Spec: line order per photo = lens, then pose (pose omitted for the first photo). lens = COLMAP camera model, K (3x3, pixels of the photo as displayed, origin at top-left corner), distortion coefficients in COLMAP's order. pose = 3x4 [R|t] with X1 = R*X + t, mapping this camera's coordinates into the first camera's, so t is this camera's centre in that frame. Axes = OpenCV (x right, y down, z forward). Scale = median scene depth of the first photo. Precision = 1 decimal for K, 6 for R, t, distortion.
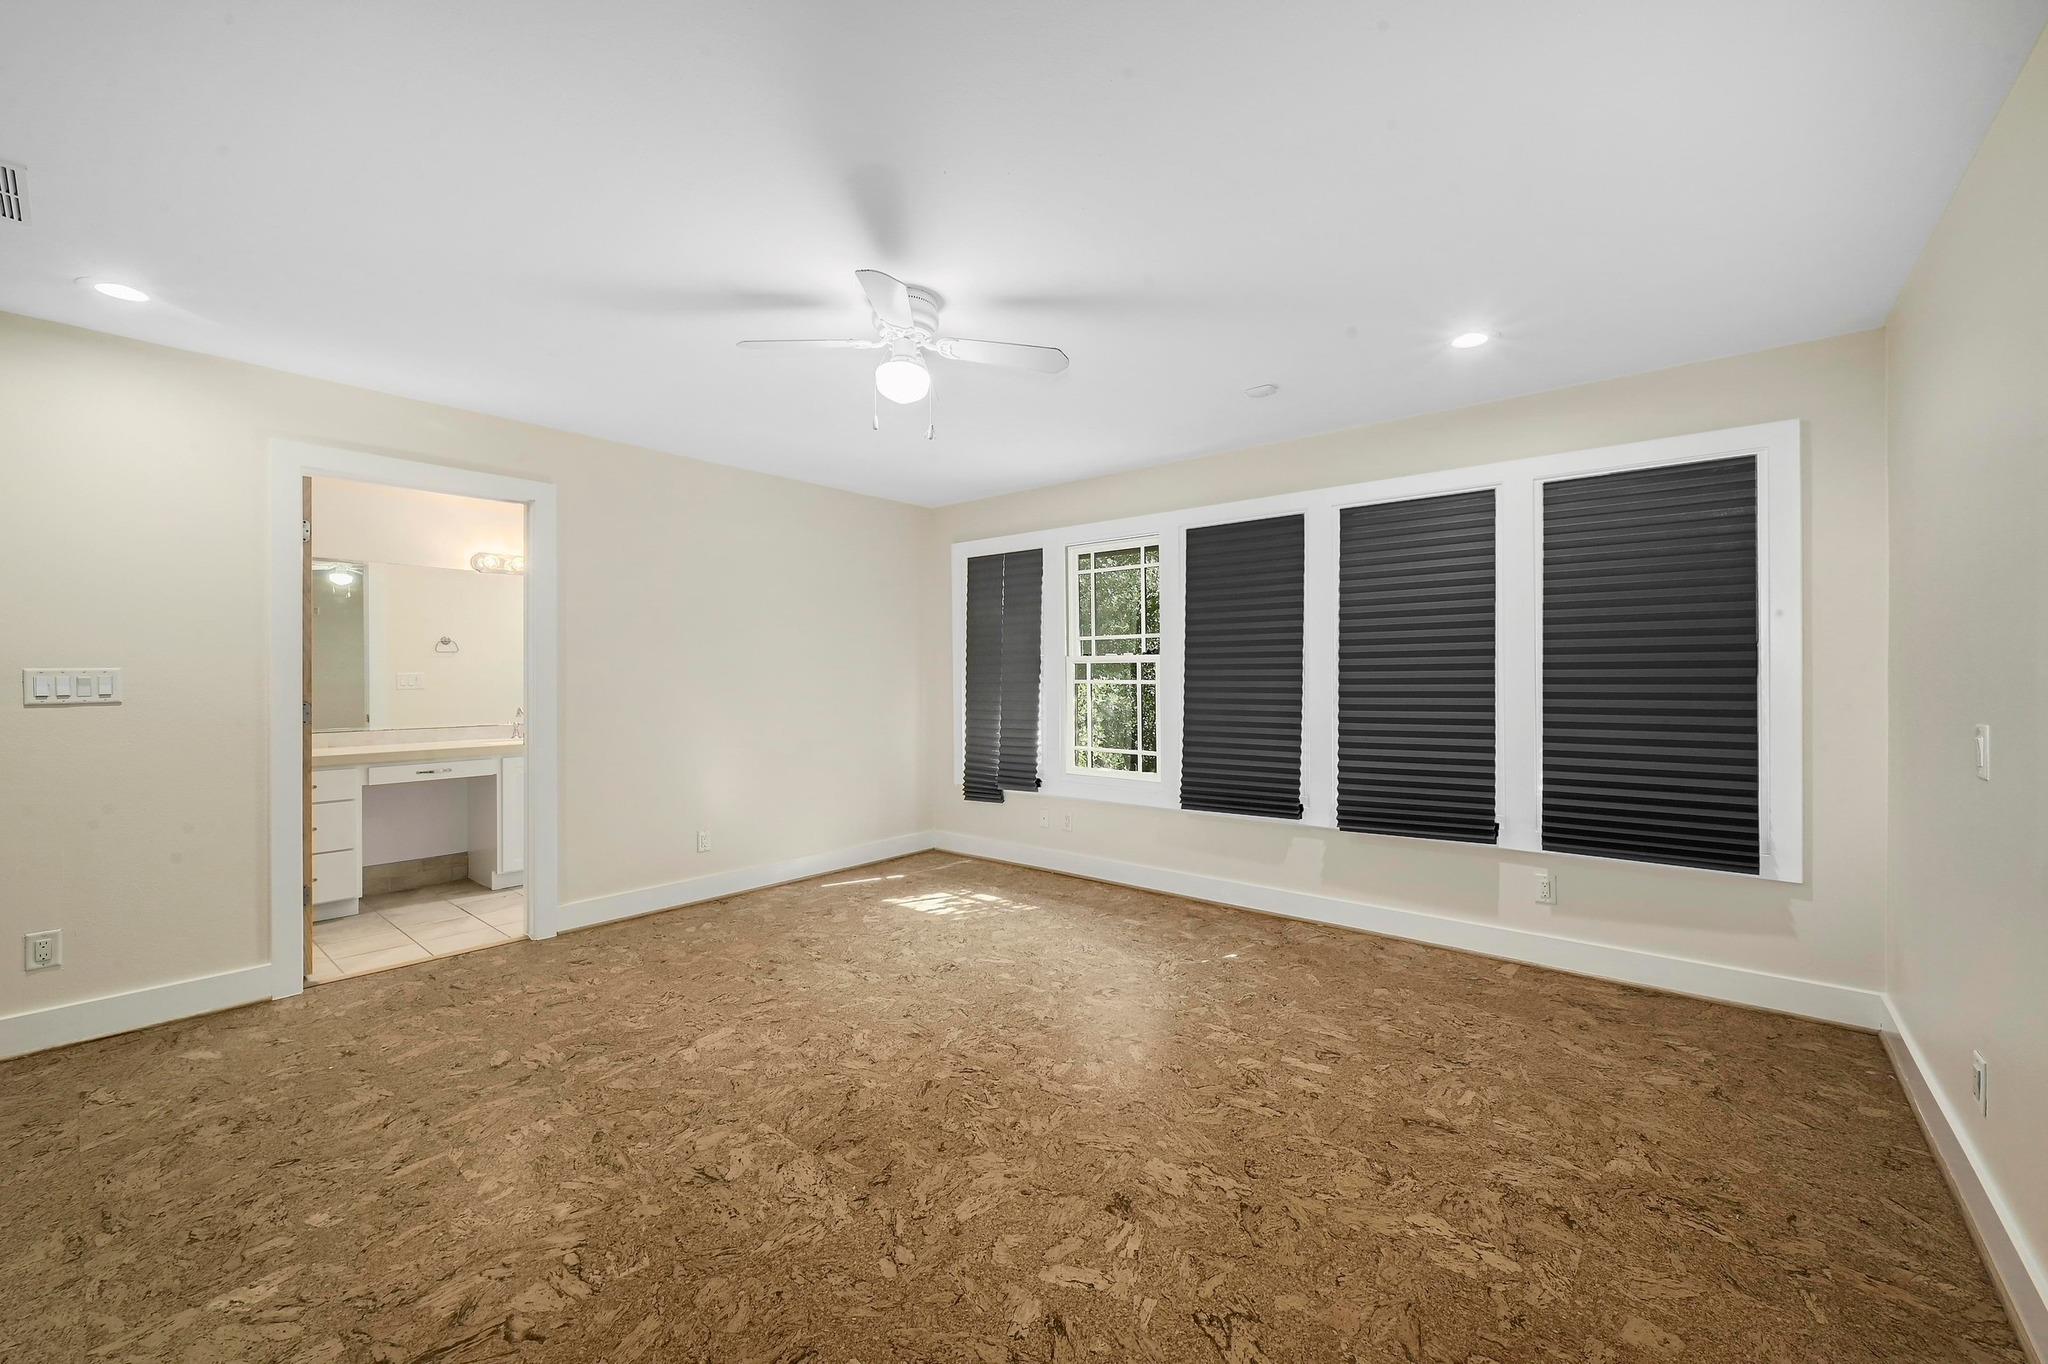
lens RADIAL K [[820.7, 0, 1030.7], [0, 820.7, 673.9], [0, 0, 1]] dist [-0.001149, 0.000517]
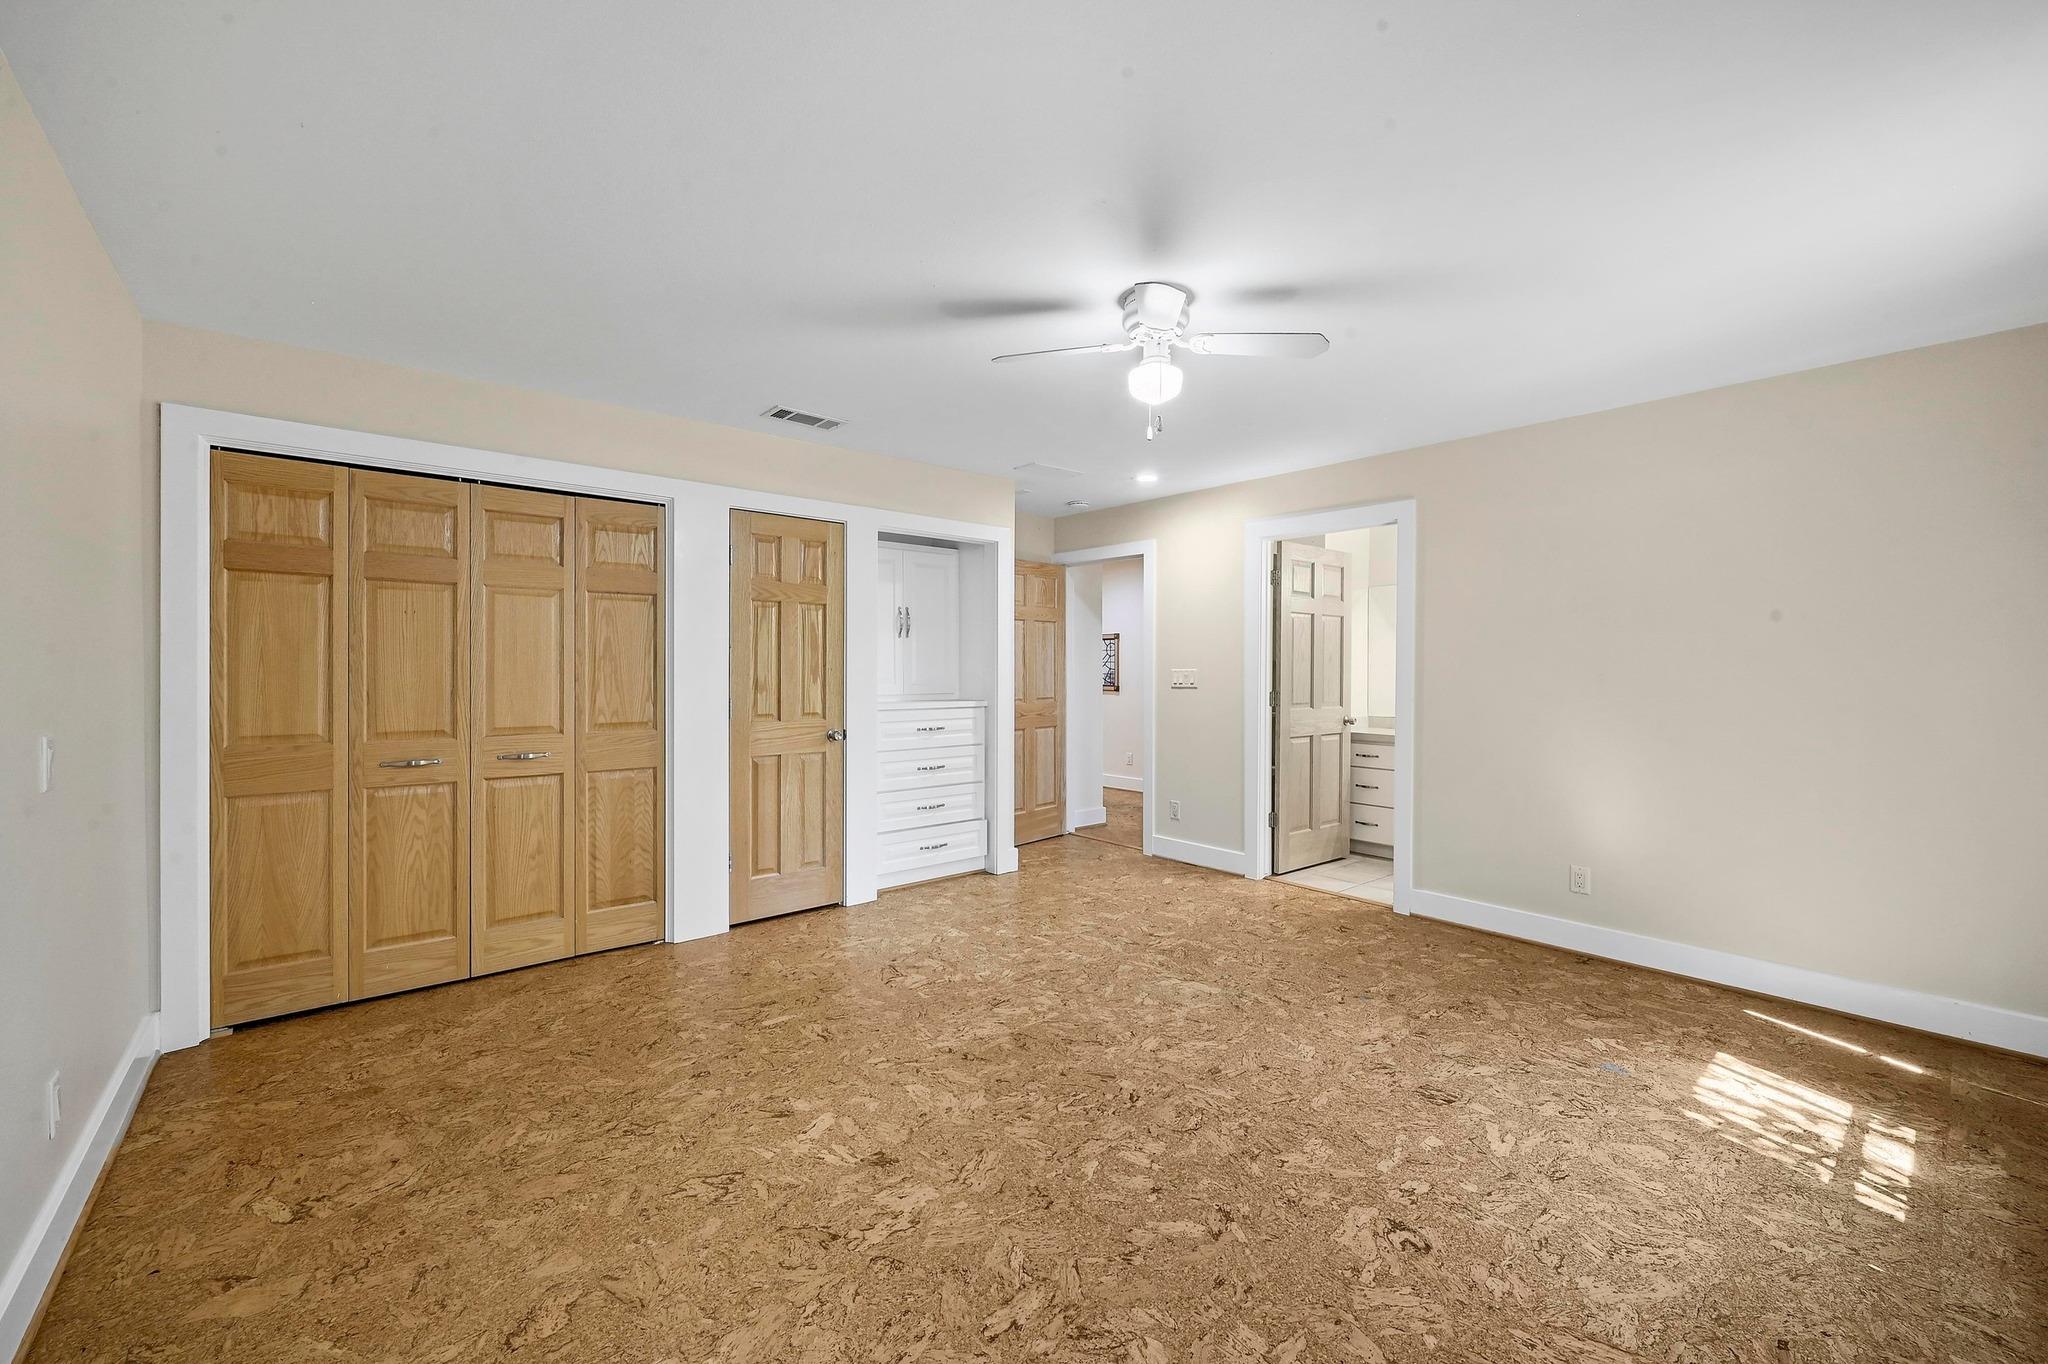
lens RADIAL K [[820.7, 0, 1030.3], [0, 820.7, 677.1], [0, 0, 1]] dist [-0.001149, 0.000517]
pose [[-0.169261, 0.011598, -0.985503, 0.806303], [-0.004397, 0.999912, 0.012523, -0.010752], [0.985562, 0.006452, -0.169195, 0.965148]]
